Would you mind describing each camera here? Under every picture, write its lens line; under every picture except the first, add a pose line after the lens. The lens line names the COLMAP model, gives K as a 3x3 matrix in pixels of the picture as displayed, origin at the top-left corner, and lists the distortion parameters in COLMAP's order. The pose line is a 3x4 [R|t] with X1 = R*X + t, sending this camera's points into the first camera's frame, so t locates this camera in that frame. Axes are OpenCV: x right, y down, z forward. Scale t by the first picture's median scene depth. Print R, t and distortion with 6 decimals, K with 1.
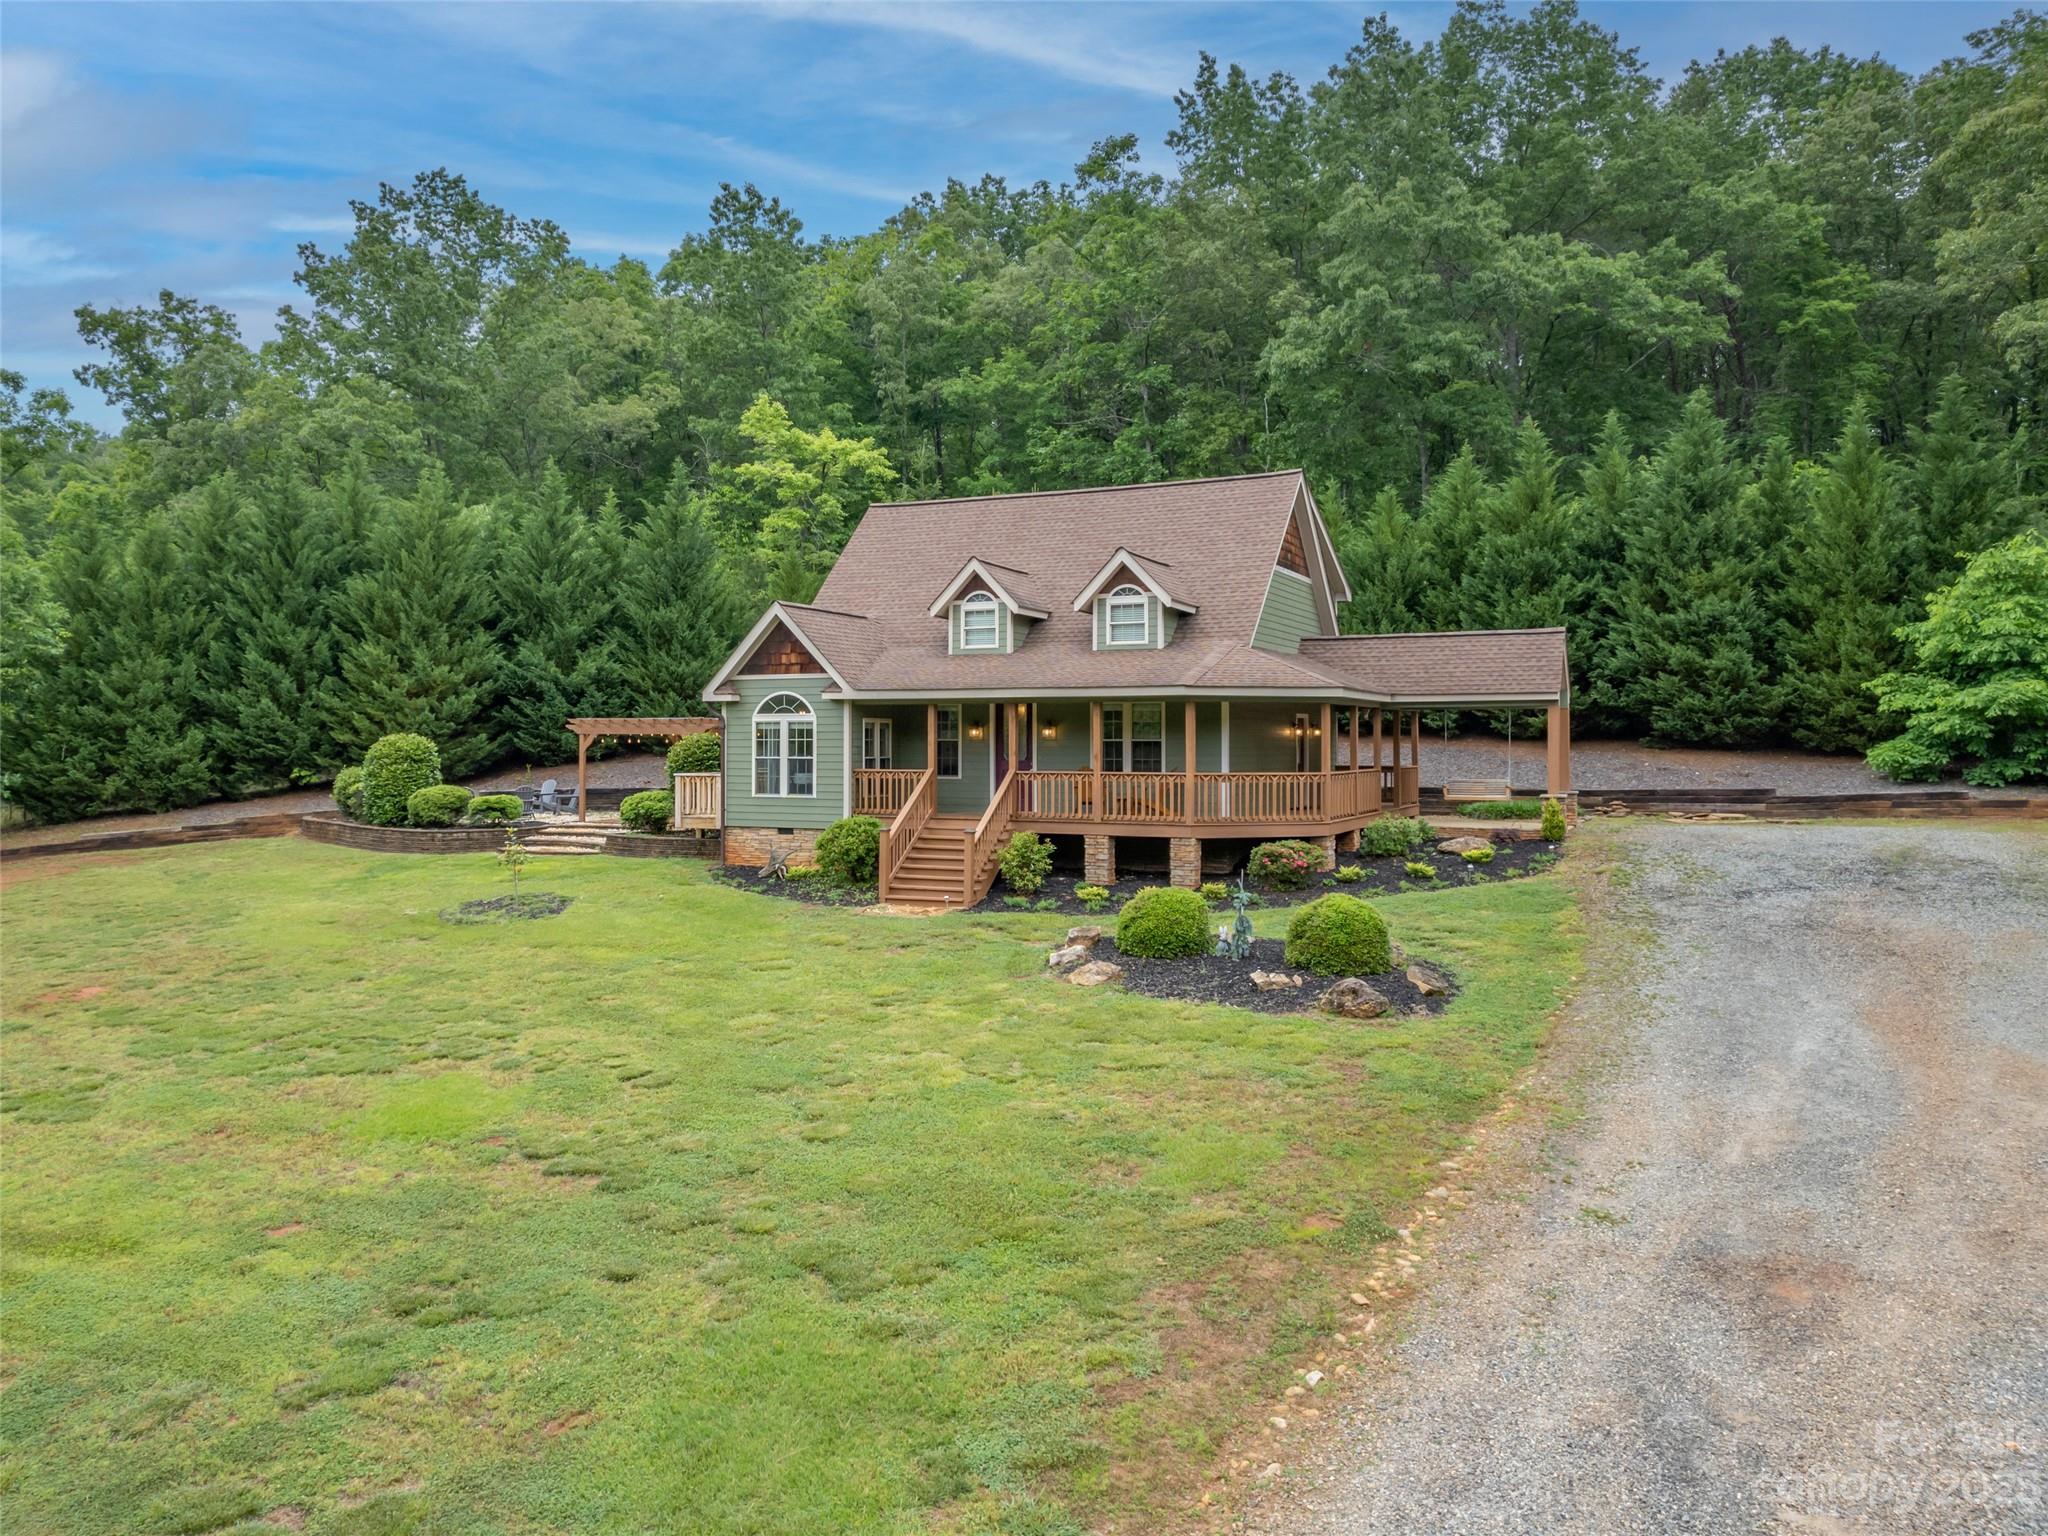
lens RADIAL K [[1438.9, 0, 994.0], [0, 1438.9, 793.3], [0, 0, 1]] dist [-0.062737, 0.064031]
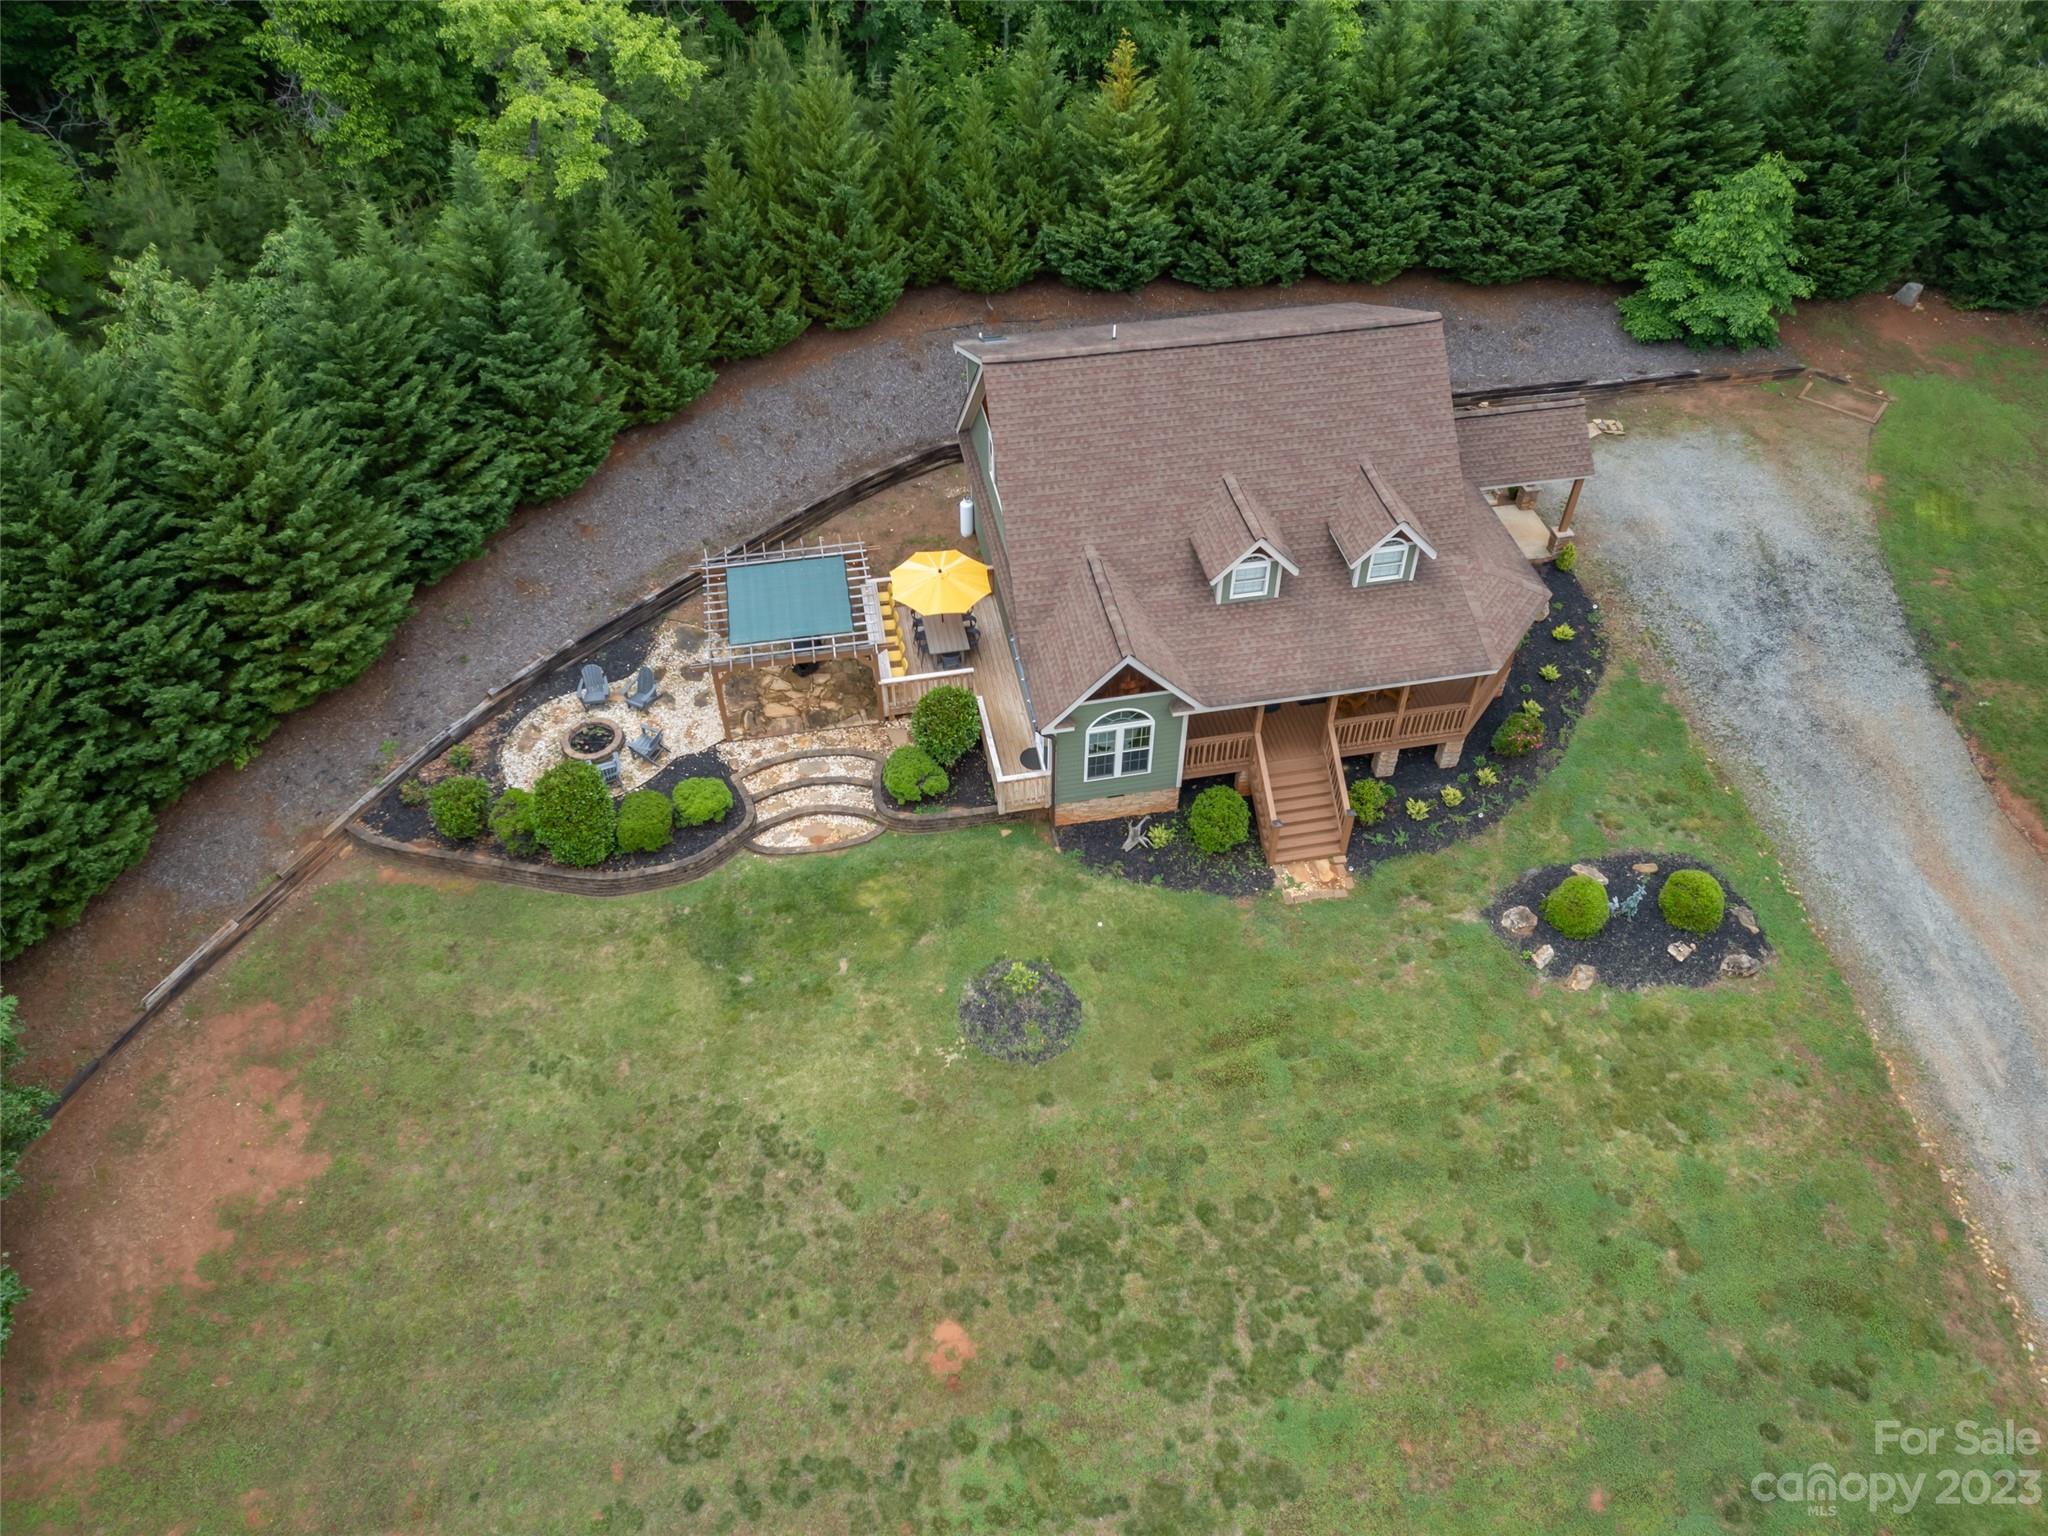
lens RADIAL K [[1381.1, 0, 1024.0], [0, 1381.1, 768.0], [0, 0, 1]] dist [-0.065174, 0.064492]
pose [[0.803163, -0.436990, 0.404932, -0.523311], [0.027770, 0.706412, 0.707256, -0.627691], [-0.595112, -0.556796, 0.579499, 0.345666]]
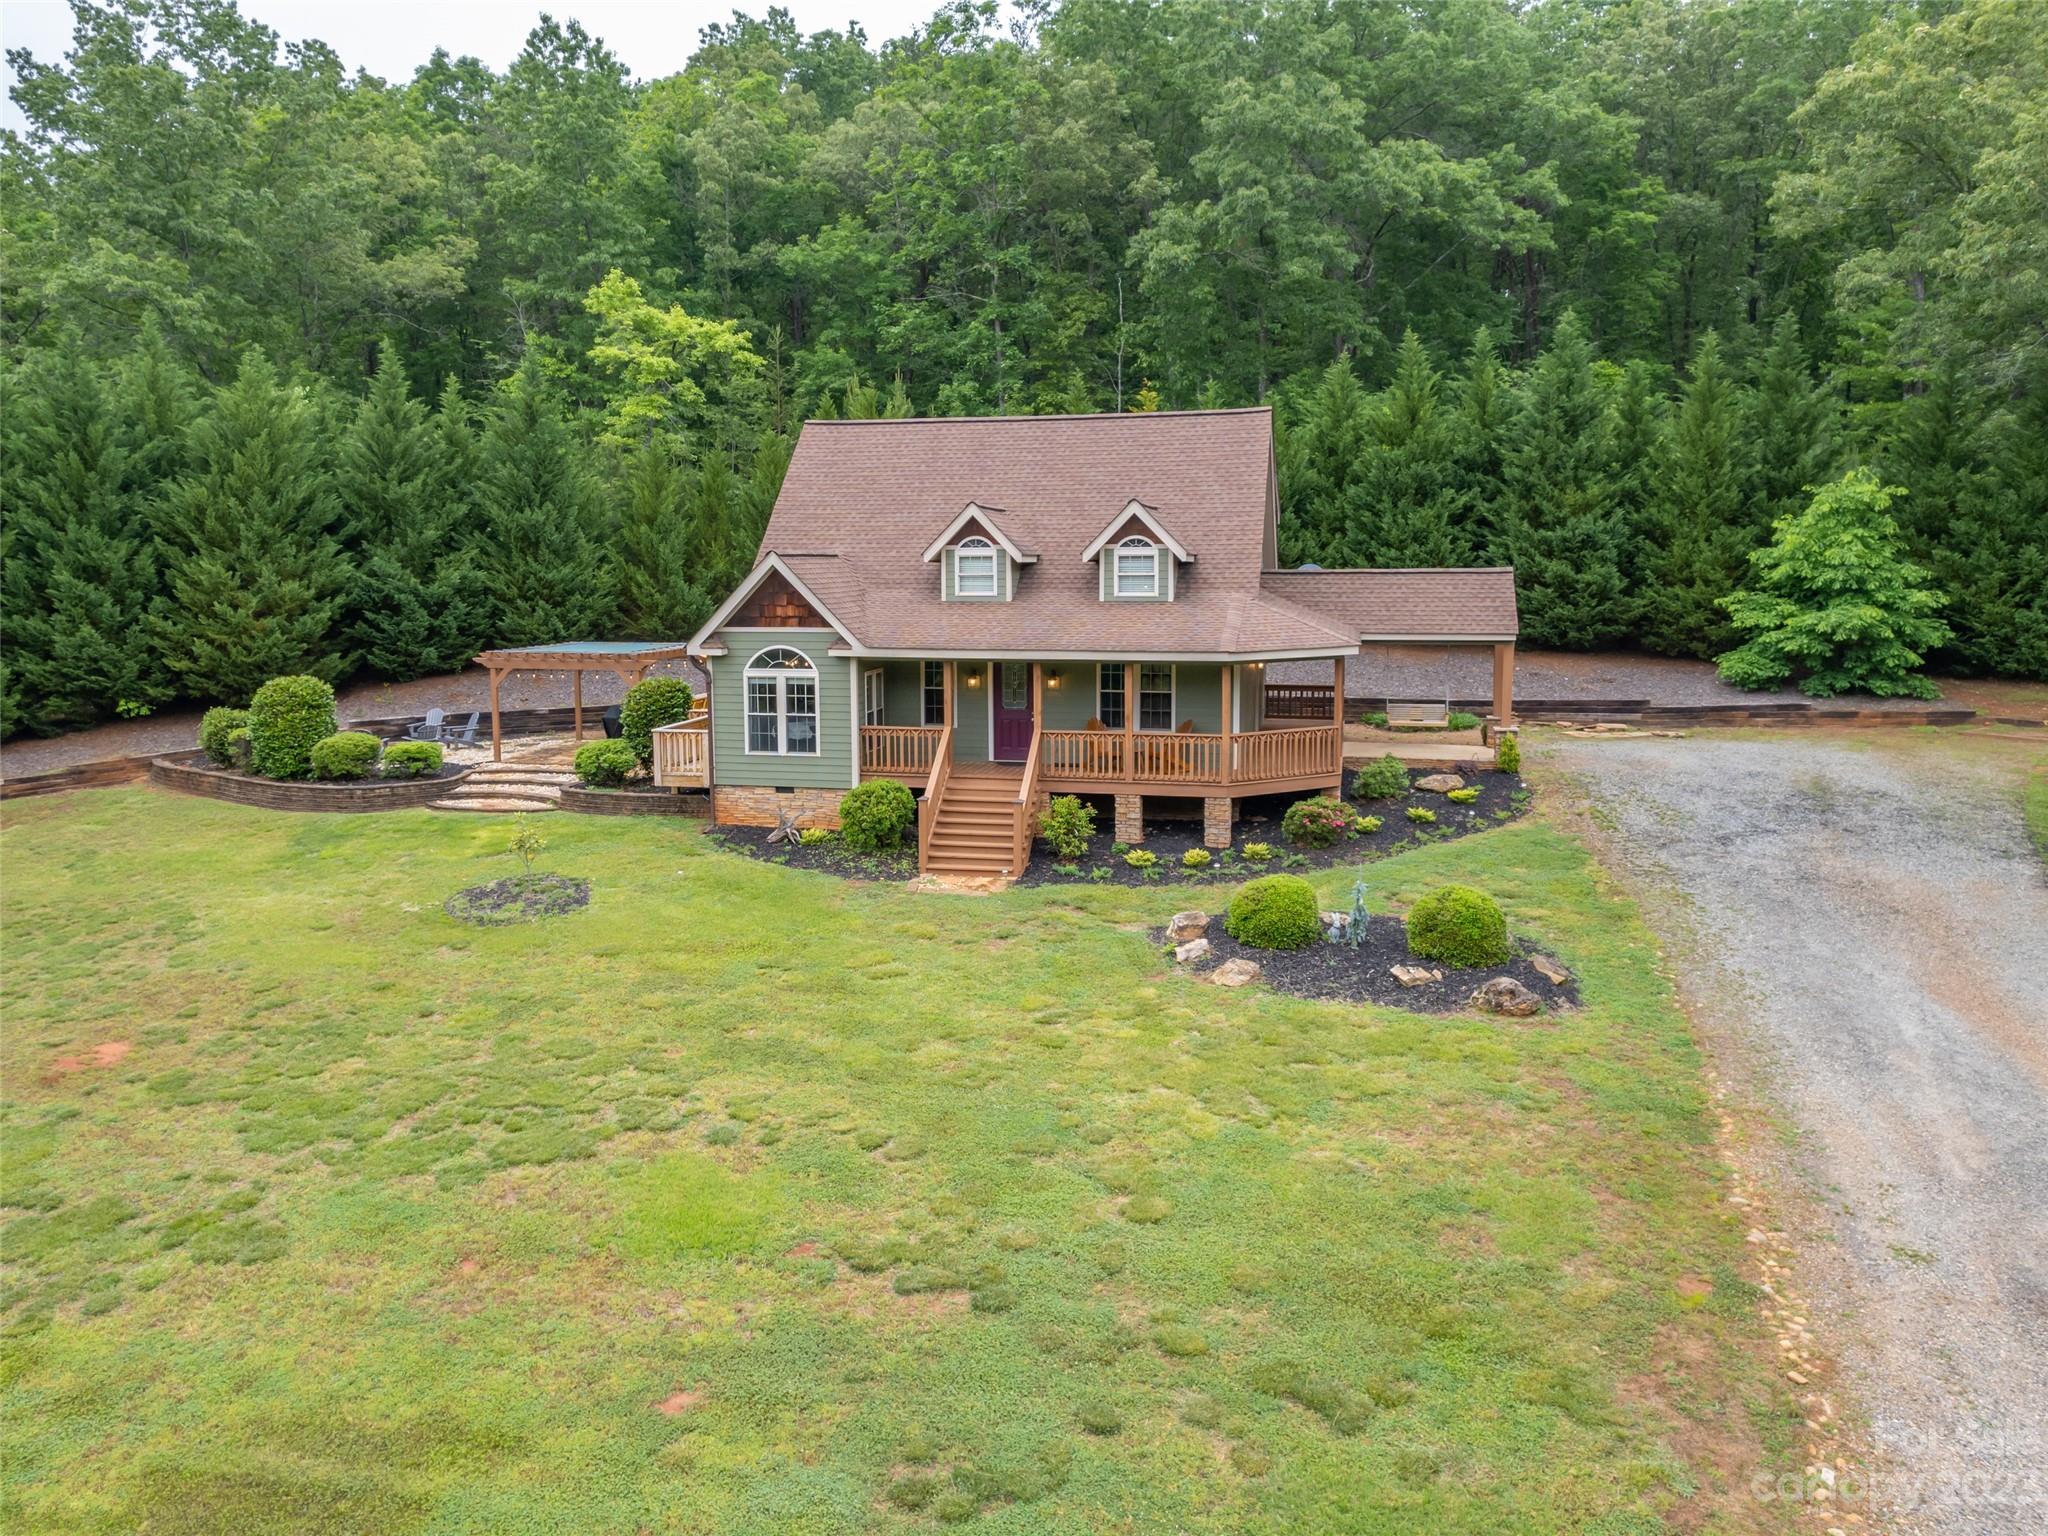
lens RADIAL K [[1428.8, 0, 986.7], [0, 1428.8, 773.5], [0, 0, 1]] dist [-0.066332, 0.068863]
pose [[0.977124, -0.039256, 0.209015, -0.174324], [0.015170, 0.993178, 0.115616, -0.076571], [-0.212128, -0.109800, 0.971054, 0.034485]]
